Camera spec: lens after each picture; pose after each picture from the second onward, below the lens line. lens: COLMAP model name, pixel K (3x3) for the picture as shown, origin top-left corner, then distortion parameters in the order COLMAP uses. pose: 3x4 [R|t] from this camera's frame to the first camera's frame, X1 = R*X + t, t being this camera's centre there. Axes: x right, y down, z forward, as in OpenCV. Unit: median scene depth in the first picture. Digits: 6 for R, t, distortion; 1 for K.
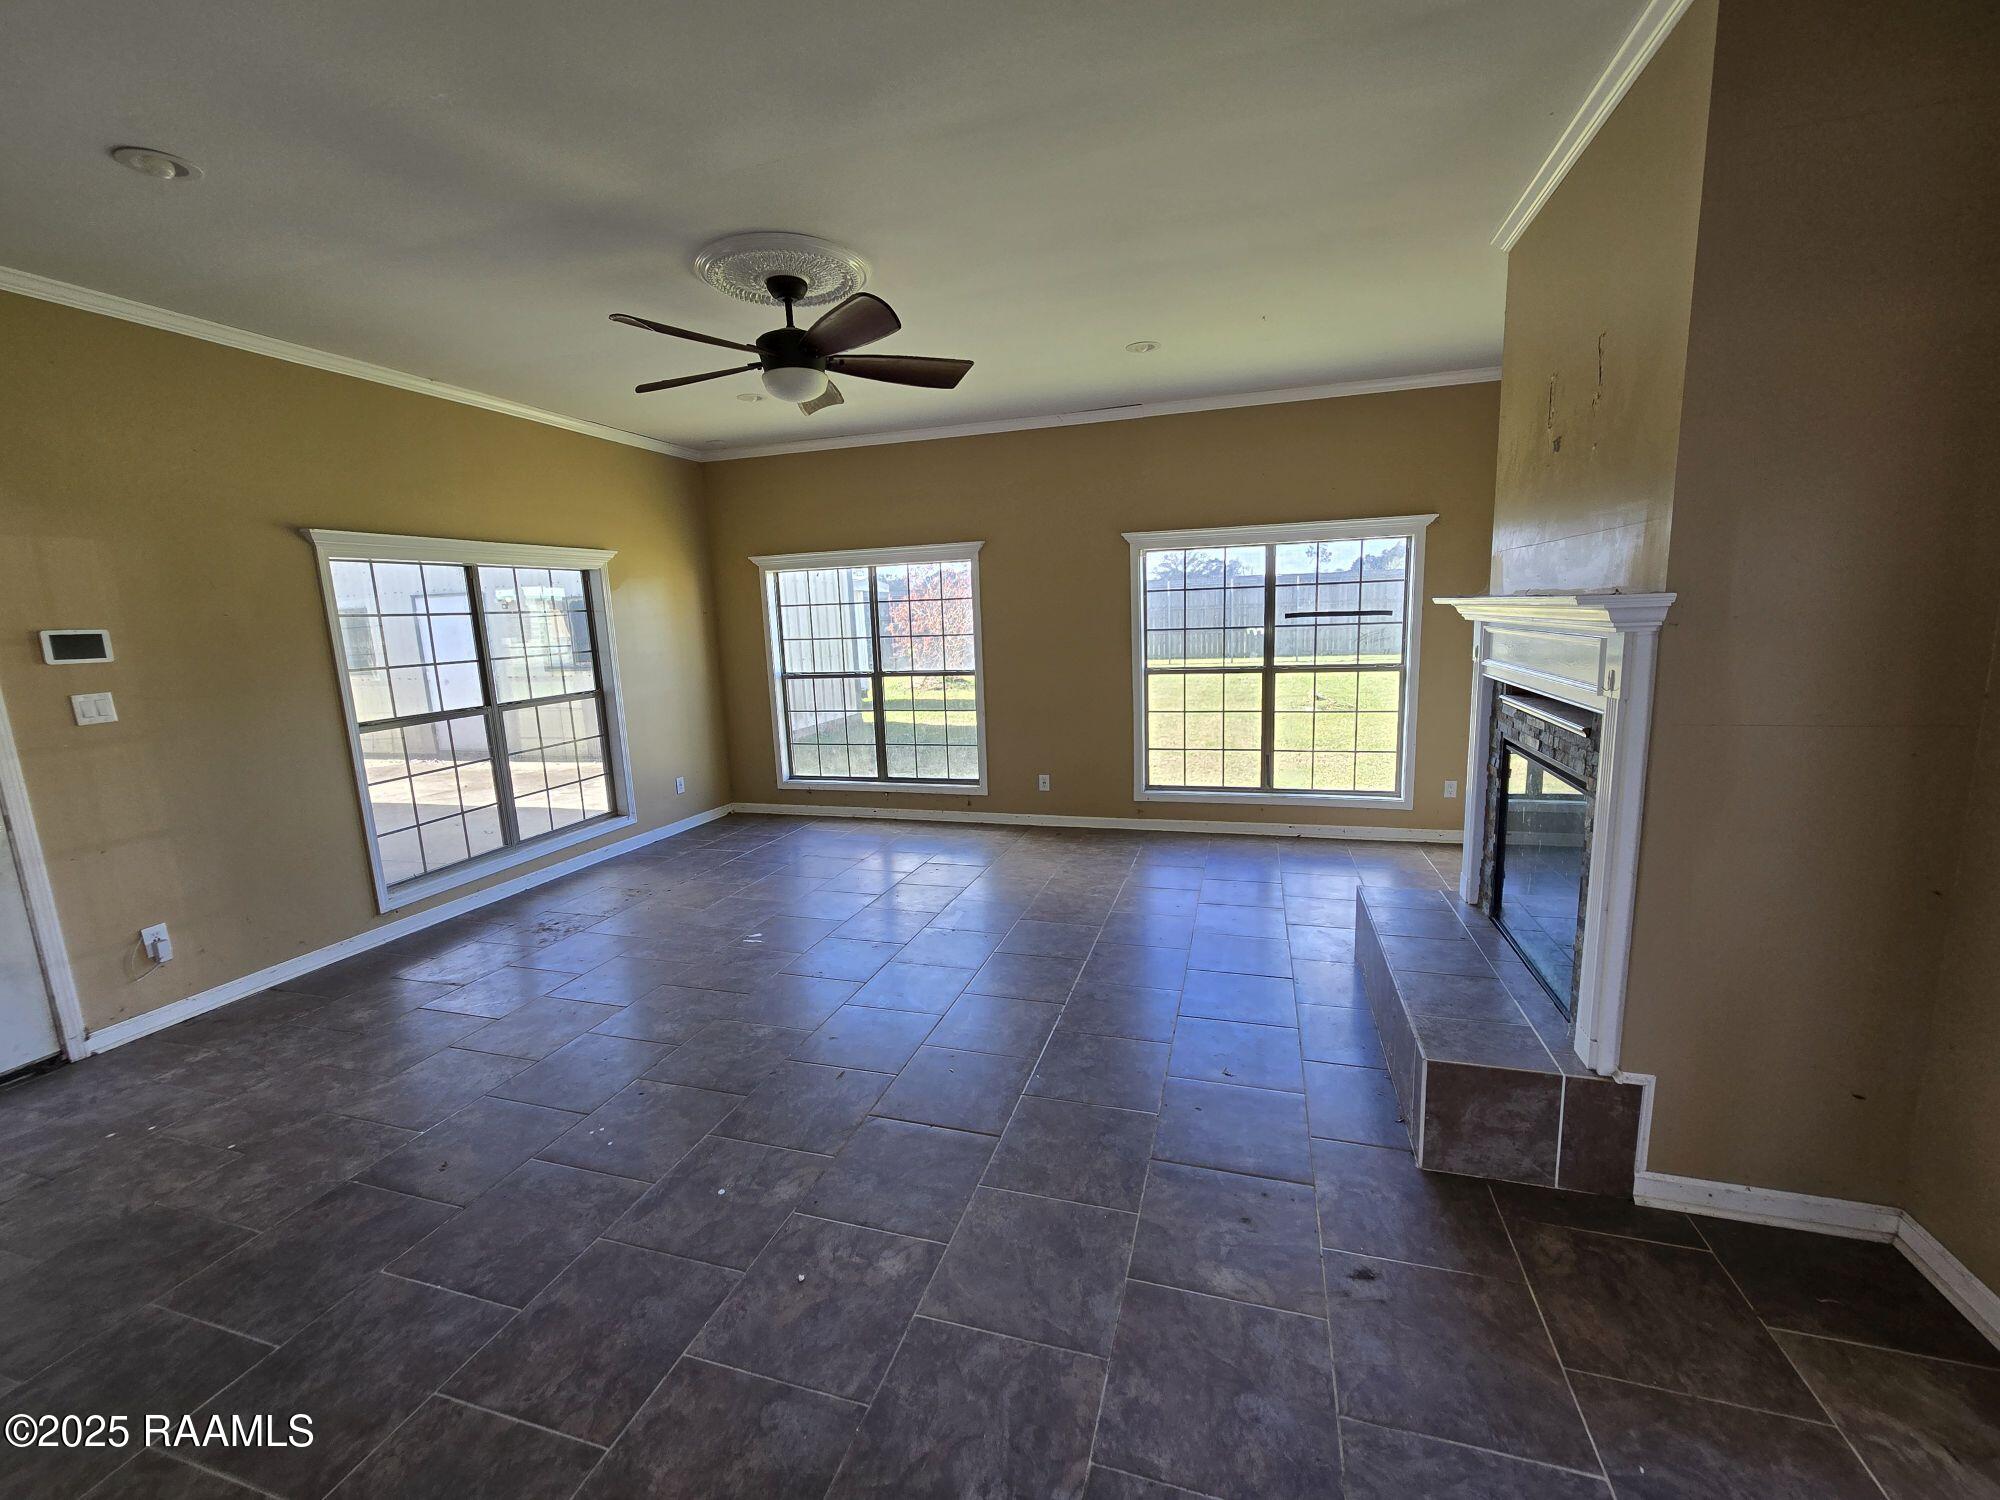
lens RADIAL K [[814.7, 0, 996.1], [0, 814.7, 746.1], [0, 0, 1]] dist [-0.006643, 0.000999]
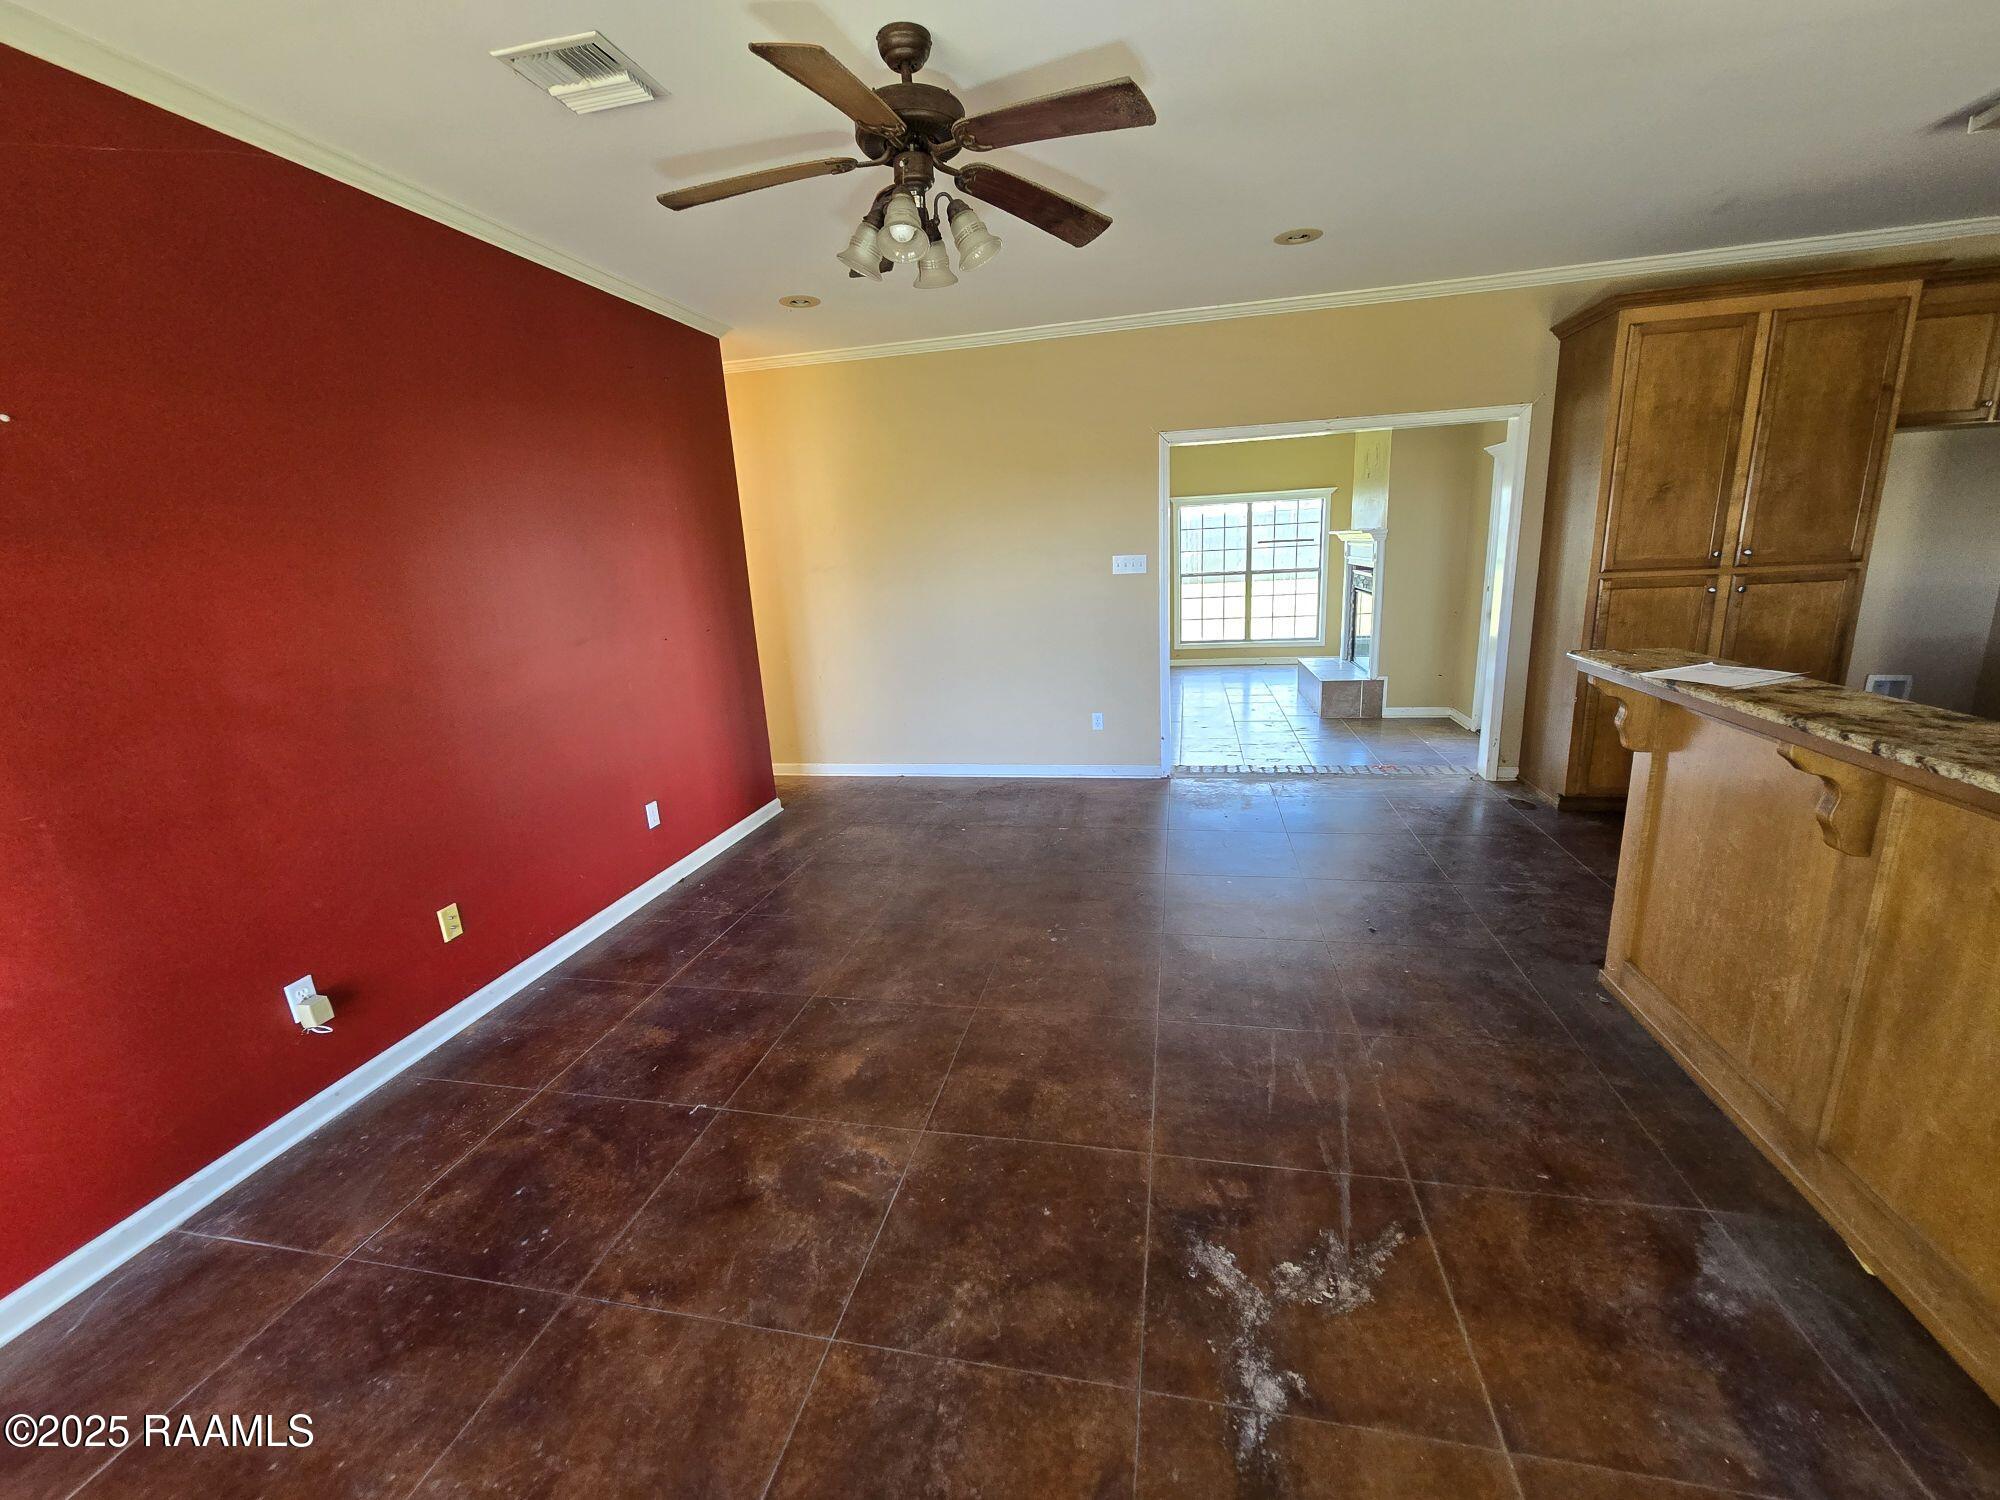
lens RADIAL K [[814.7, 0, 1010.2], [0, 814.7, 749.7], [0, 0, 1]] dist [-0.006643, 0.000999]
pose [[0.995303, -0.034432, 0.090479, -0.350891], [0.027417, 0.996602, 0.077667, 0.135599], [-0.092846, -0.074821, 0.992865, -0.738804]]
